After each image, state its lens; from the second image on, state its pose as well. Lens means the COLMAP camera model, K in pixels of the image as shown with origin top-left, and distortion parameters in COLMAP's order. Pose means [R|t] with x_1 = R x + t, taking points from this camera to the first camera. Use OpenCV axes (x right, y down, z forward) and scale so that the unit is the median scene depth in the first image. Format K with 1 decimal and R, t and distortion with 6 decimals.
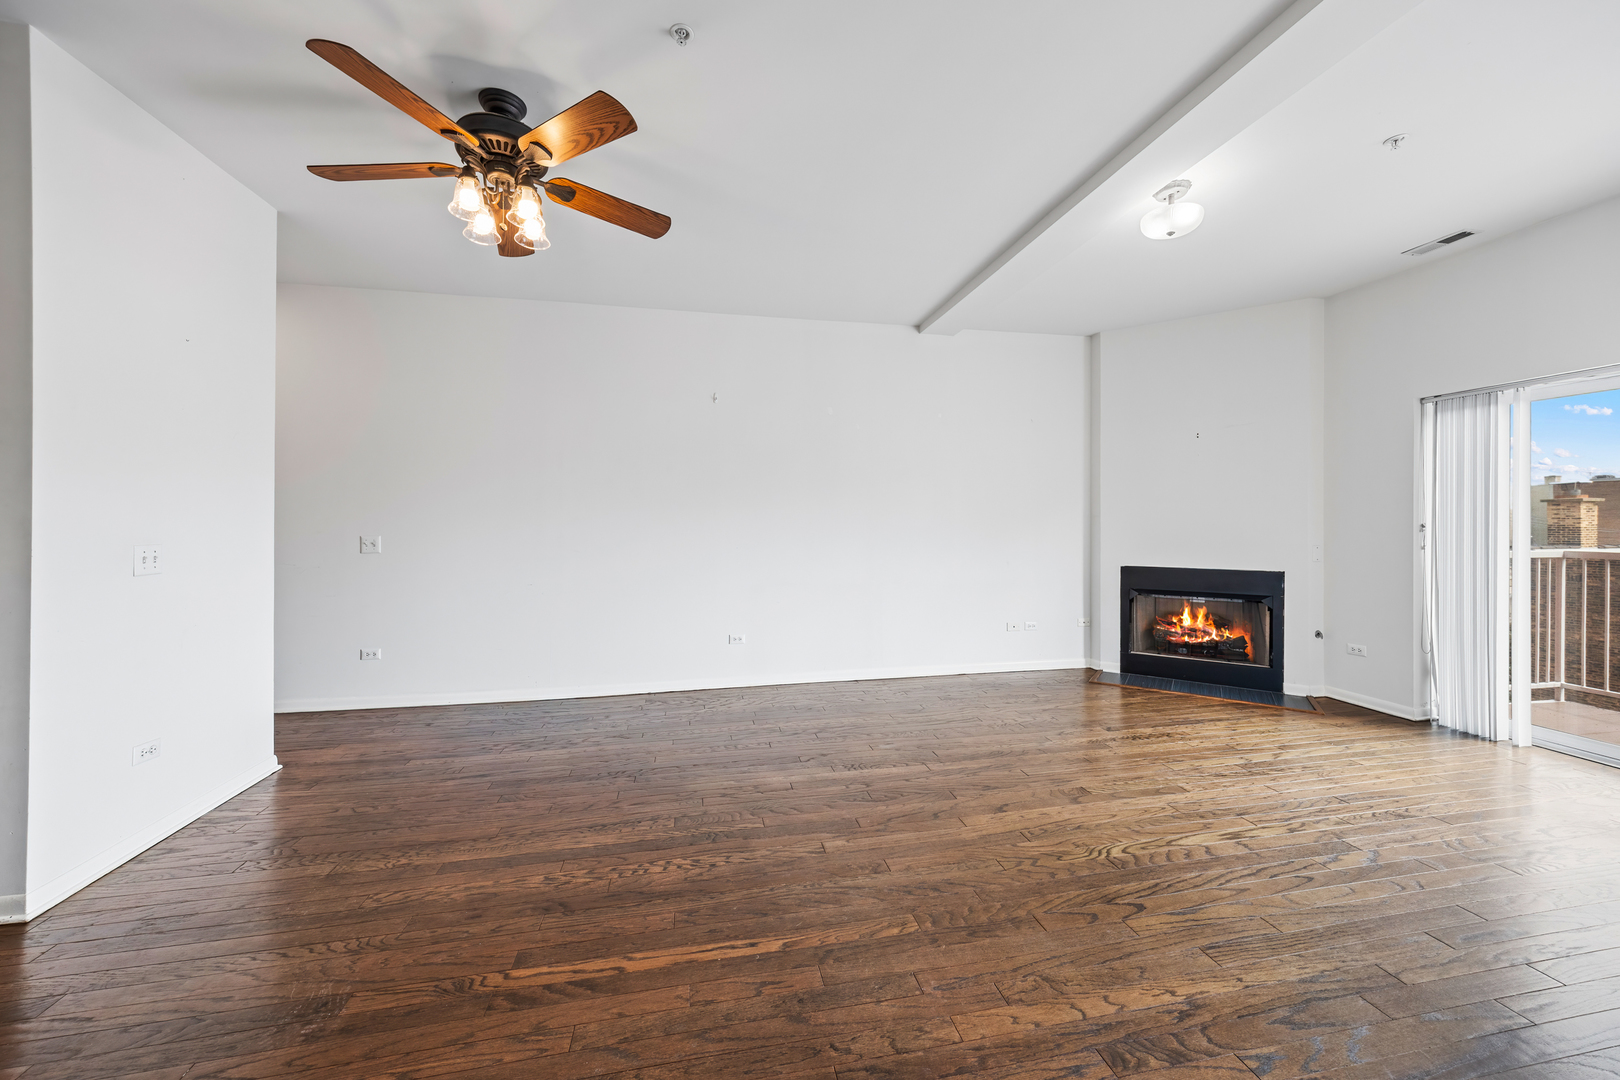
lens RADIAL K [[607.7, 0, 812.9], [0, 607.7, 519.7], [0, 0, 1]] dist [0.001678, 0.000139]
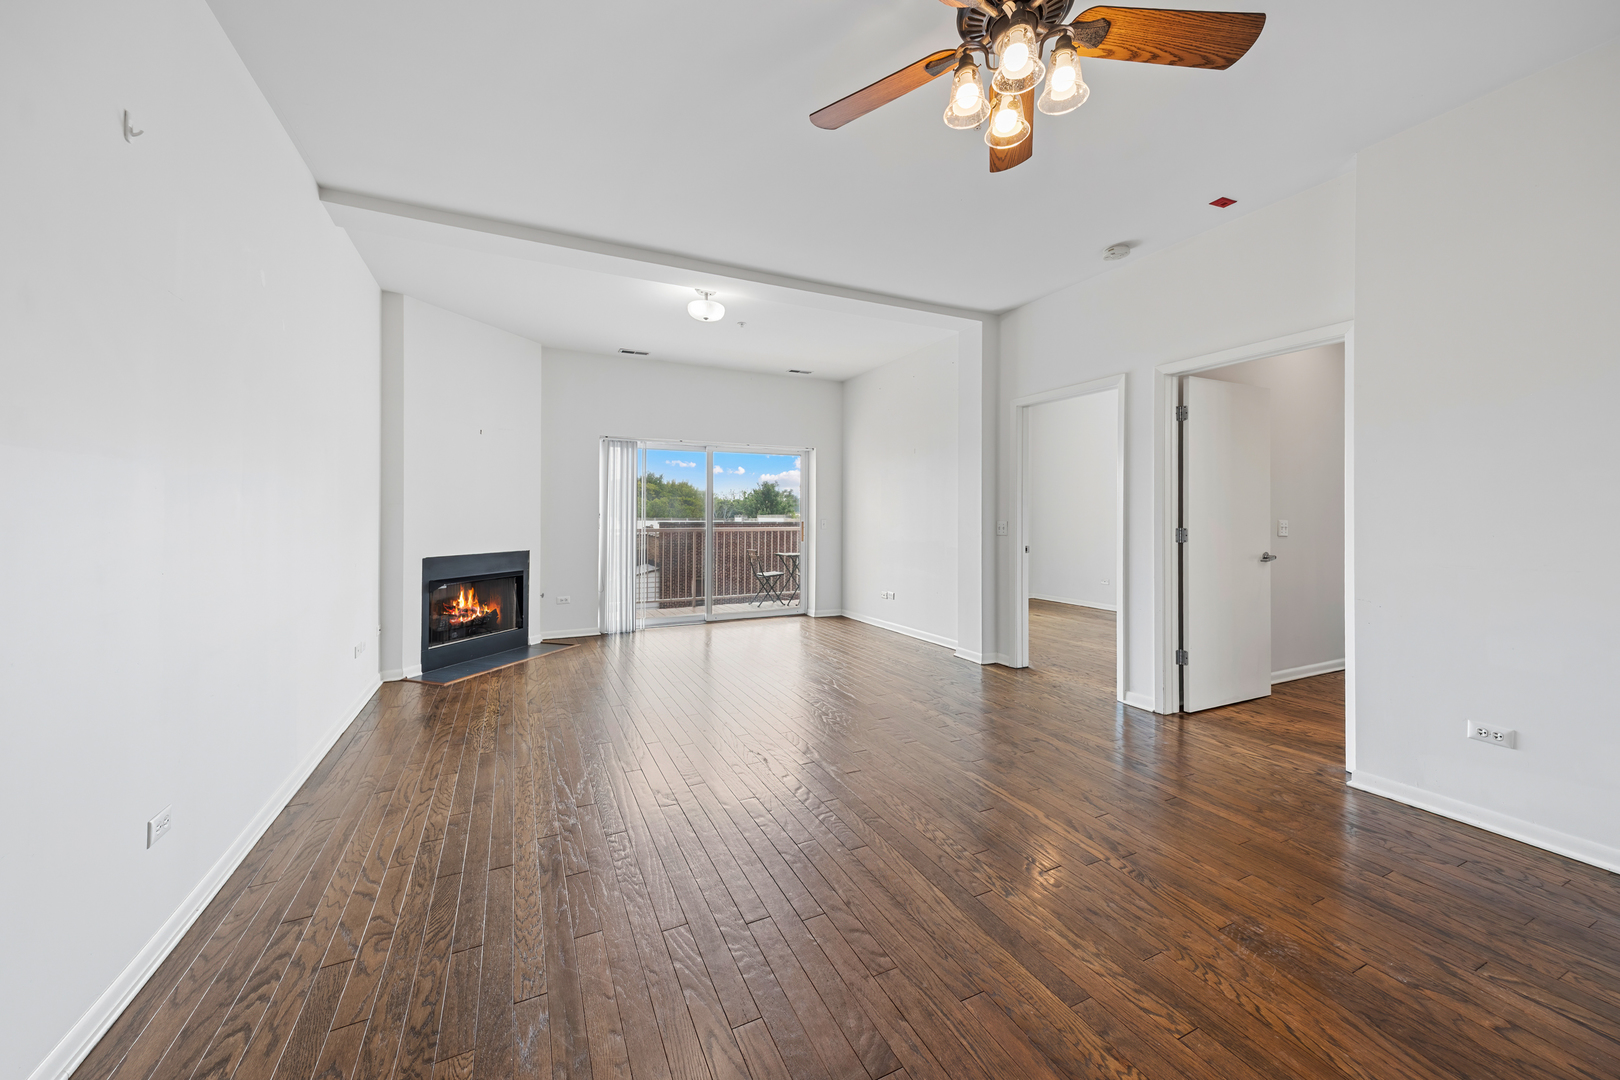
lens RADIAL K [[607.7, 0, 812.9], [0, 607.7, 519.7], [0, 0, 1]] dist [0.001678, 0.000139]
pose [[-0.264369, -0.004528, 0.964411, -0.701191], [-0.000038, 0.999989, 0.004685, 0.017511], [-0.964421, 0.001202, -0.264367, 0.865502]]
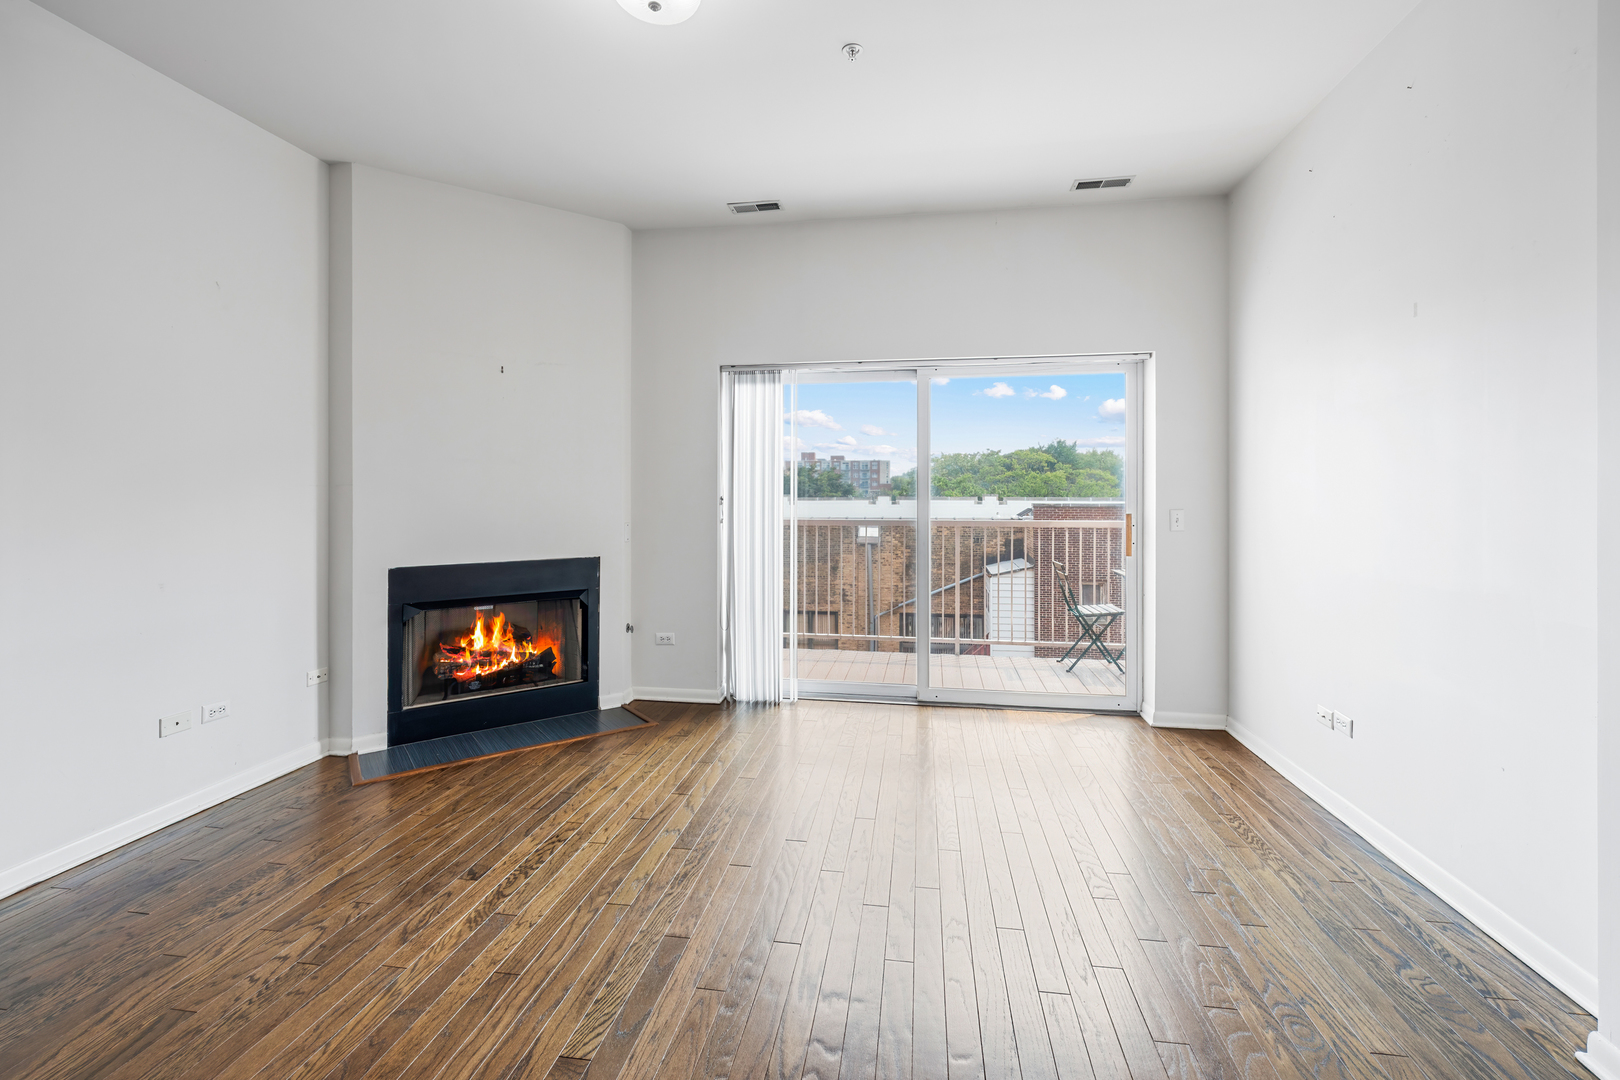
lens RADIAL K [[711.9, 0, 814.6], [0, 711.9, 493.5], [0, 0, 1]] dist [-0.017480, 0.000098]
pose [[0.343503, 0.001125, 0.939151, 0.000079], [-0.000125, 0.999999, -0.001152, 0.004570], [-0.939152, 0.000278, 0.343503, 0.475284]]
